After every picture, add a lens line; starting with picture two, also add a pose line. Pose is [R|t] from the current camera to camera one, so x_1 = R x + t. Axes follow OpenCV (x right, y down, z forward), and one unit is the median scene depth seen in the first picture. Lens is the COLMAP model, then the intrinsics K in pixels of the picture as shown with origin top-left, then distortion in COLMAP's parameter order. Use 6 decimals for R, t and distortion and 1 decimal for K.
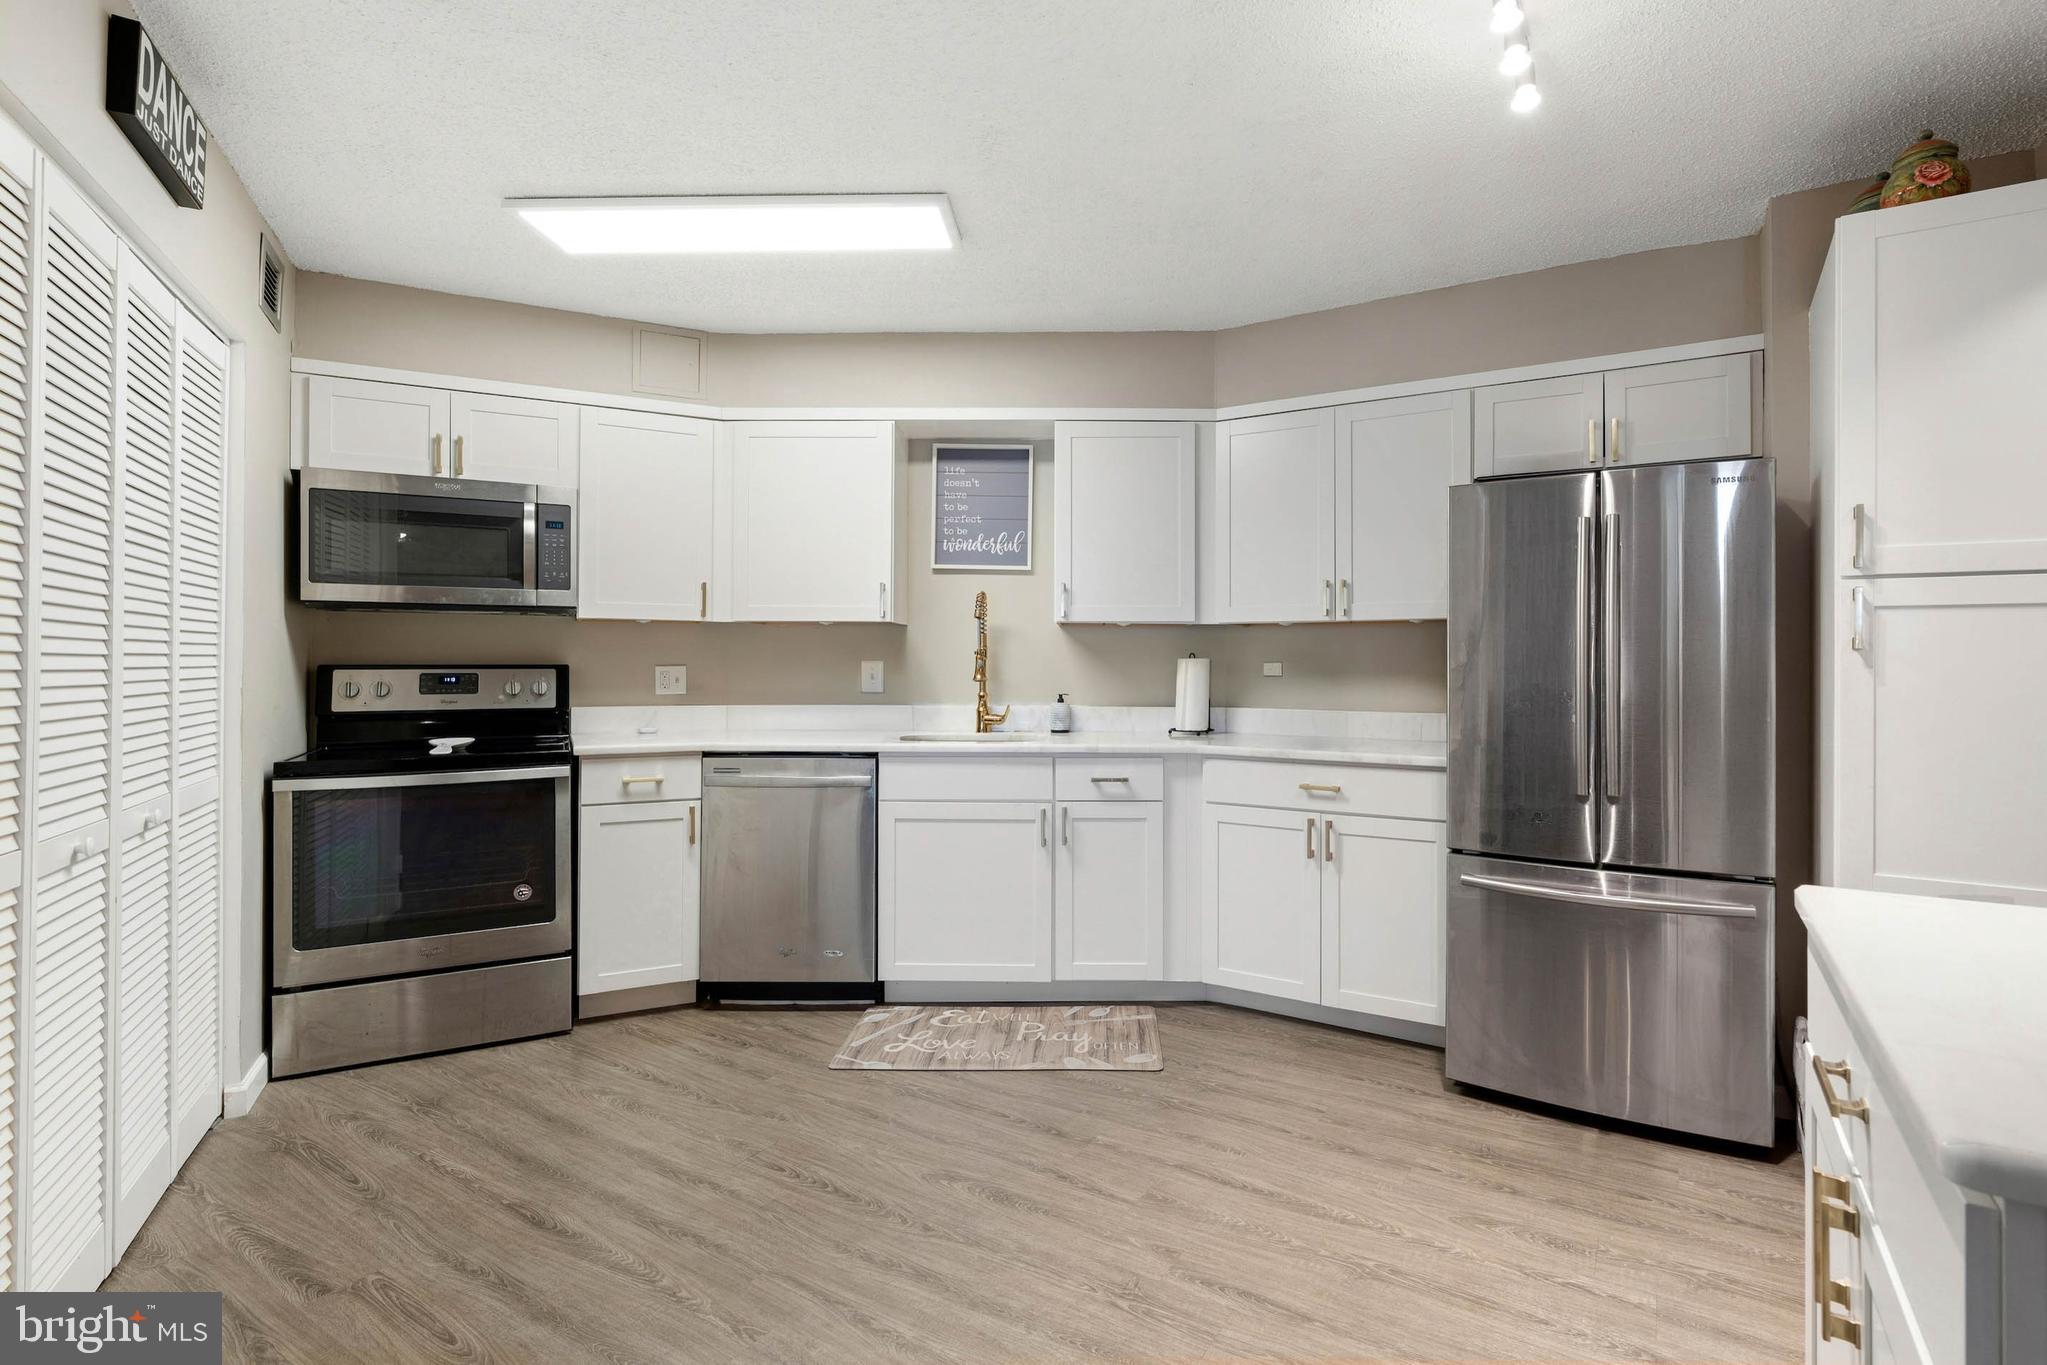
lens RADIAL K [[972.3, 0, 1027.5], [0, 972.3, 655.7], [0, 0, 1]] dist [-0.003404, -0.000232]
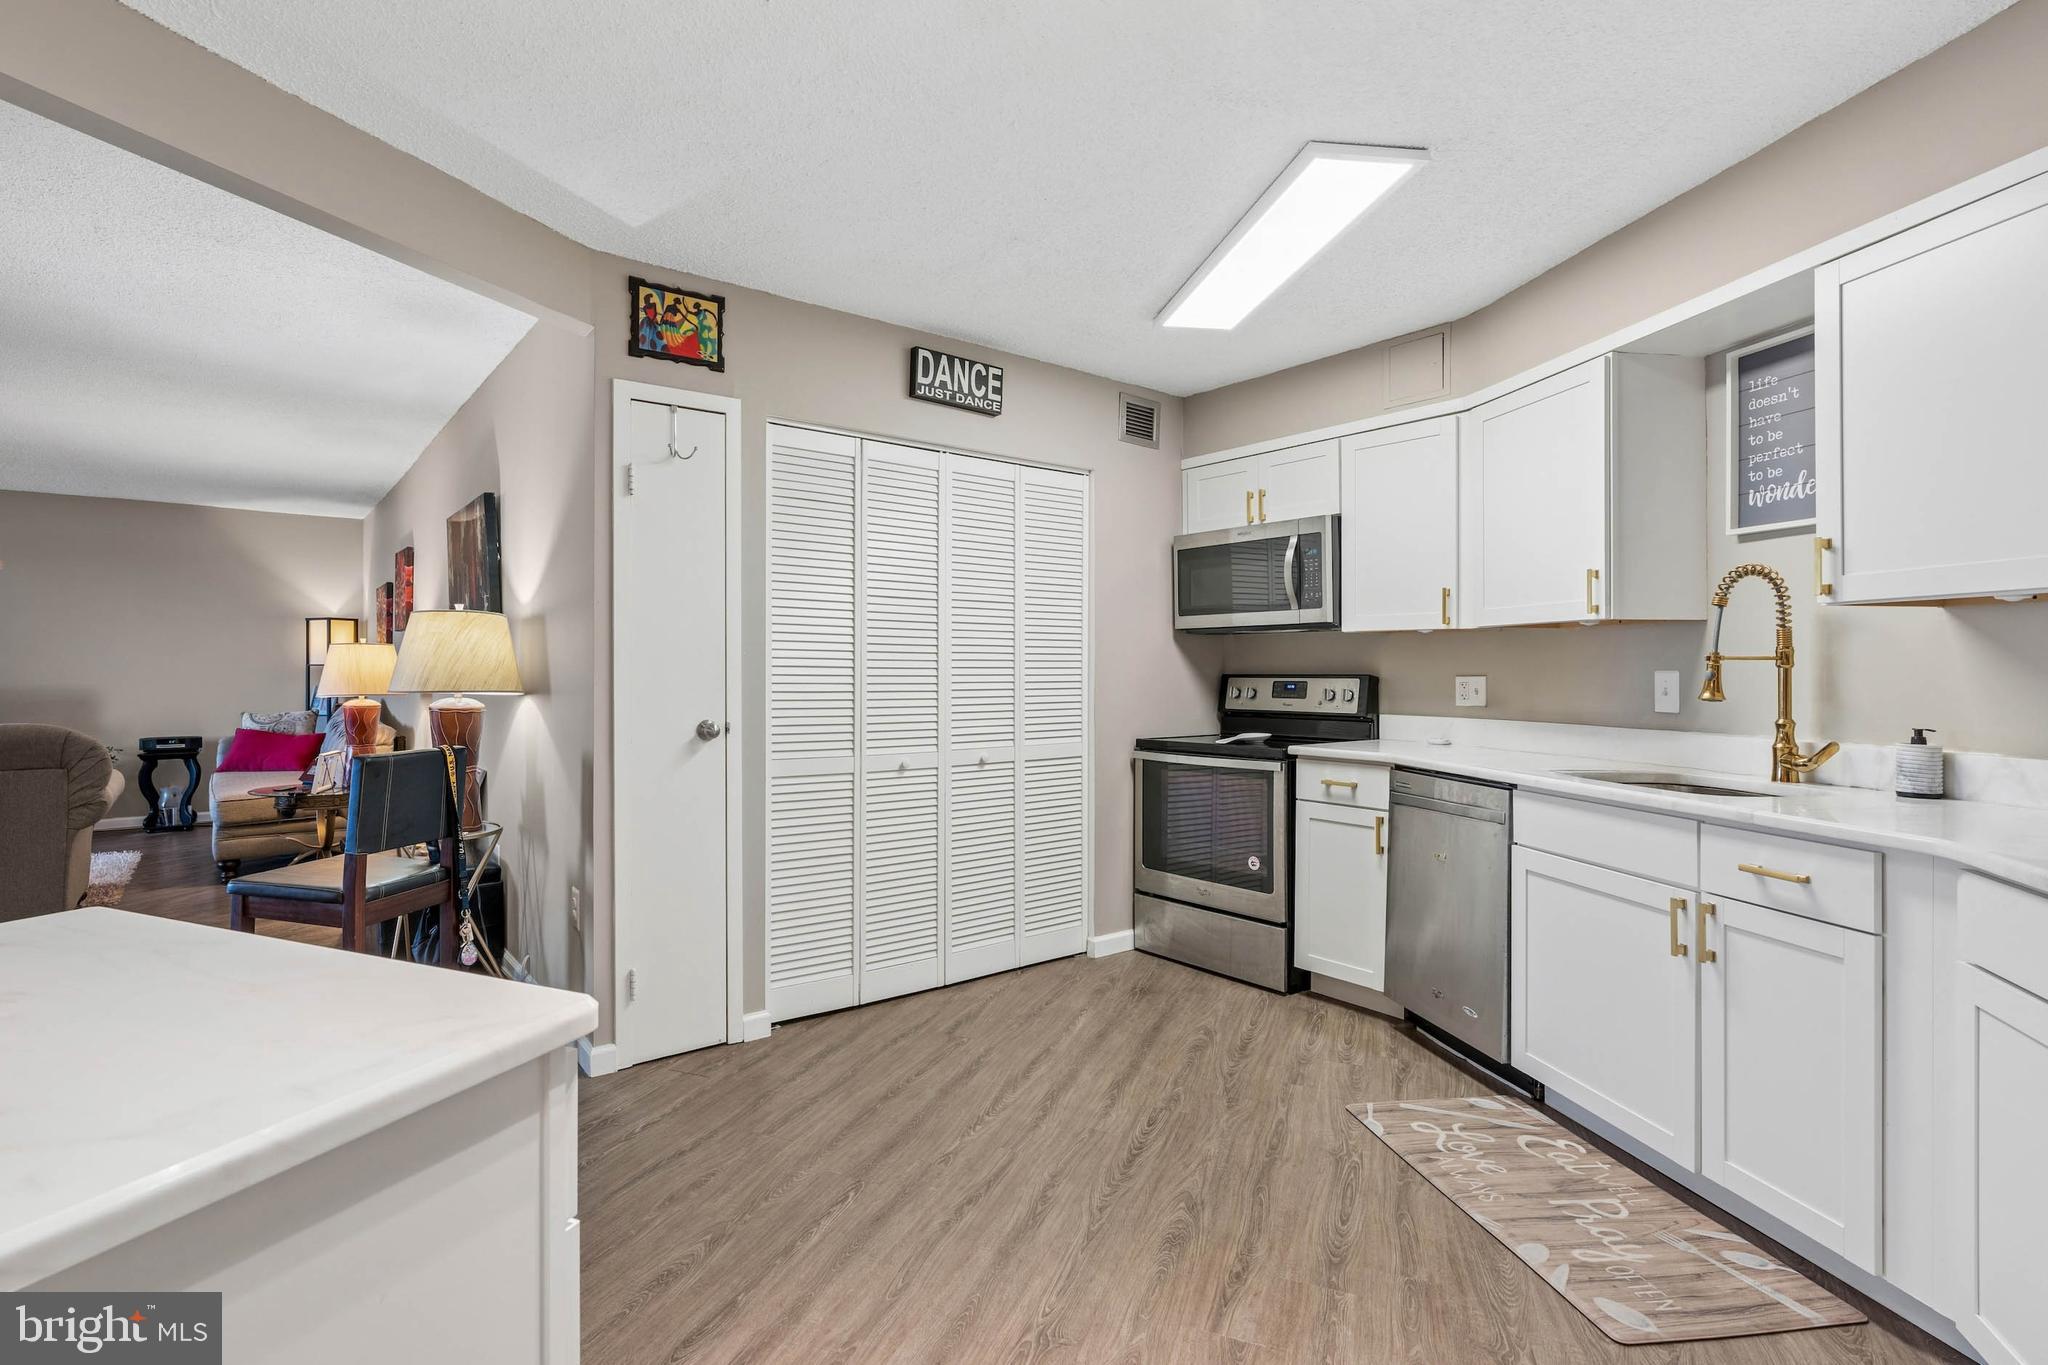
lens RADIAL K [[968.2, 0, 985.7], [0, 968.2, 662.2], [0, 0, 1]] dist [-0.002823, 0.000537]
pose [[0.178458, -0.010230, -0.983894, 0.567586], [0.004697, 0.999943, -0.009545, 0.004308], [0.983936, -0.002918, 0.178496, 0.429487]]
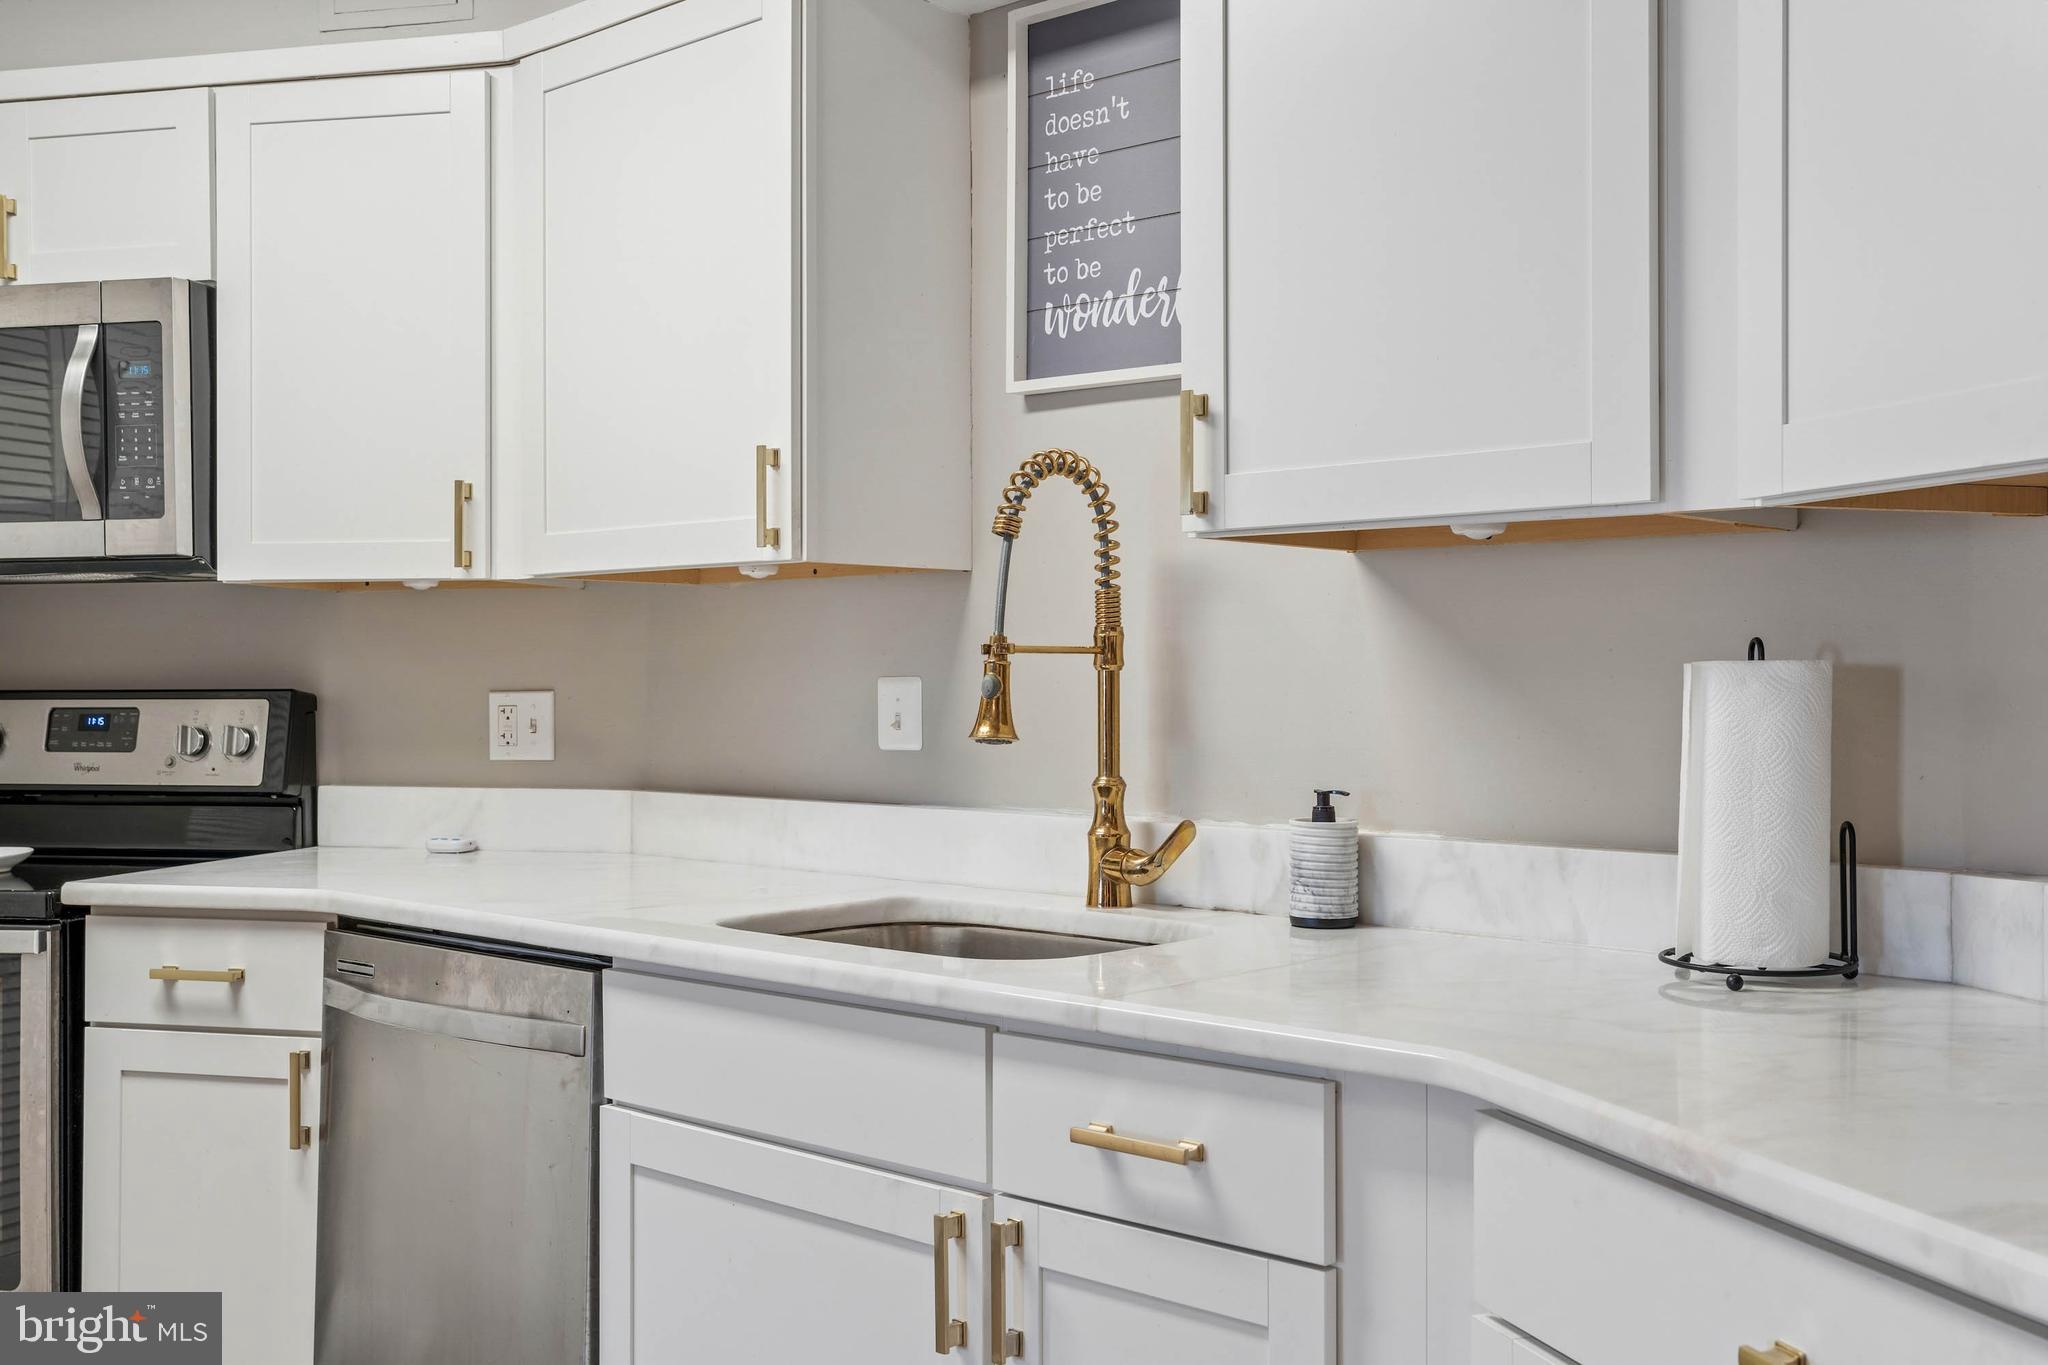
lens RADIAL K [[1925.9, 0, 1024.0], [0, 1925.9, 682.5], [0, 0, 1]] dist [-0.001196, 0.005873]
pose [[0.773759, -0.002977, -0.633473, 0.375650], [0.007514, 0.999962, 0.004480, 0.005400], [0.633436, -0.008226, 0.773752, 0.592176]]
